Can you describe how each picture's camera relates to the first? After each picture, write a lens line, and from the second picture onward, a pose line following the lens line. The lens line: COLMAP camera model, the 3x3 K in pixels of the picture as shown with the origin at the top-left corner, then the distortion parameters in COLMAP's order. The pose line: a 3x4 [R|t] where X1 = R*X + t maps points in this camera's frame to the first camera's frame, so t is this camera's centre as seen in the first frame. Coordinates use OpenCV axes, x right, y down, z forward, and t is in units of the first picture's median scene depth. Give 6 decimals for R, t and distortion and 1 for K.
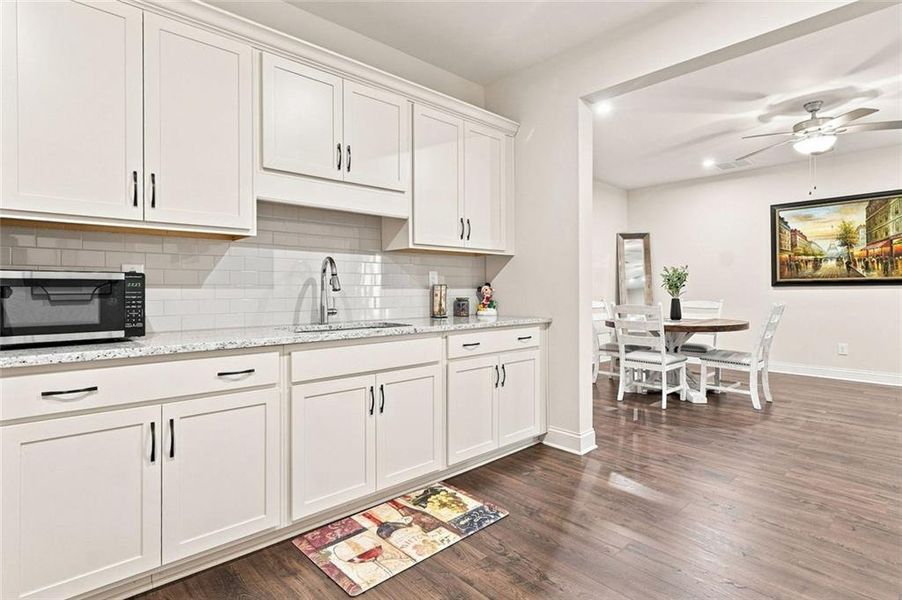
lens RADIAL K [[439.4, 0, 441.8], [0, 439.4, 295.1], [0, 0, 1]] dist [0.003804, 0.000532]
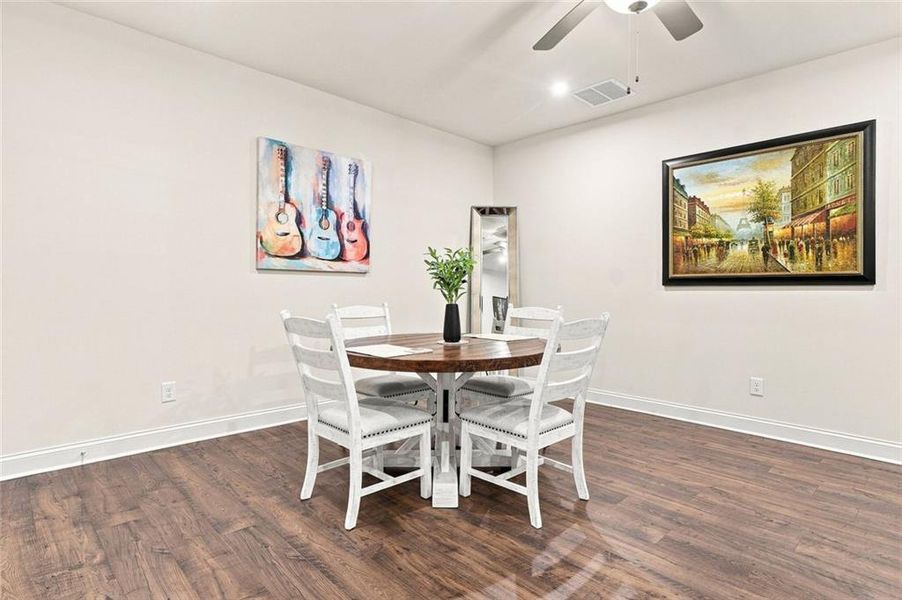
lens RADIAL K [[481.4, 0, 415.0], [0, 481.4, 291.8], [0, 0, 1]] dist [-0.001469, -0.000567]
pose [[0.999714, 0.011188, 0.021139, 0.447946], [-0.011187, 0.999937, -0.000209, -0.006585], [-0.021140, -0.000028, 0.999777, 0.359868]]
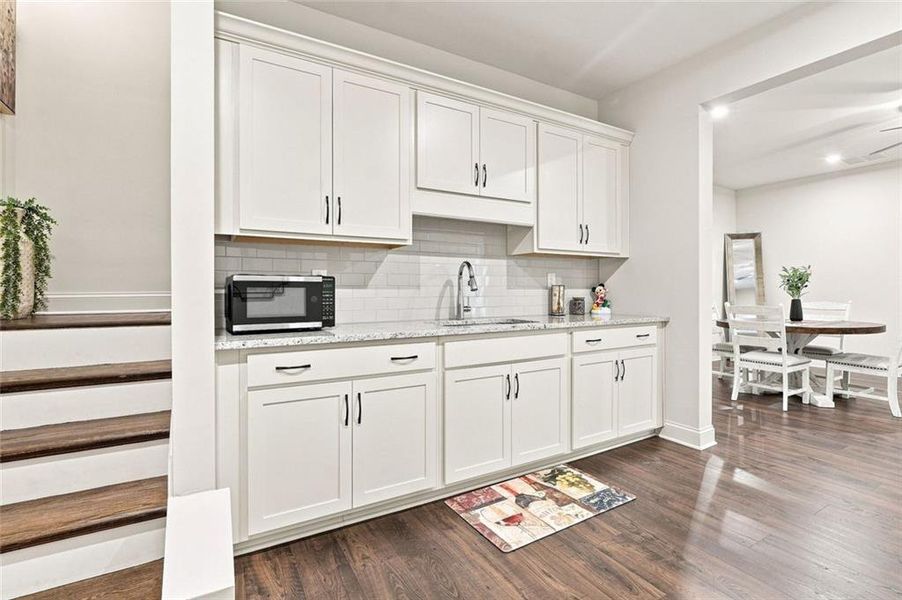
lens RADIAL K [[402.7, 0, 451.4], [0, 402.7, 295.6], [0, 0, 1]] dist [-0.002856, -0.000208]
pose [[0.981094, 0.004037, -0.193490, -0.045706], [-0.003670, 0.999991, 0.002256, 0.000266], [0.193497, -0.001503, 0.981100, -0.024461]]
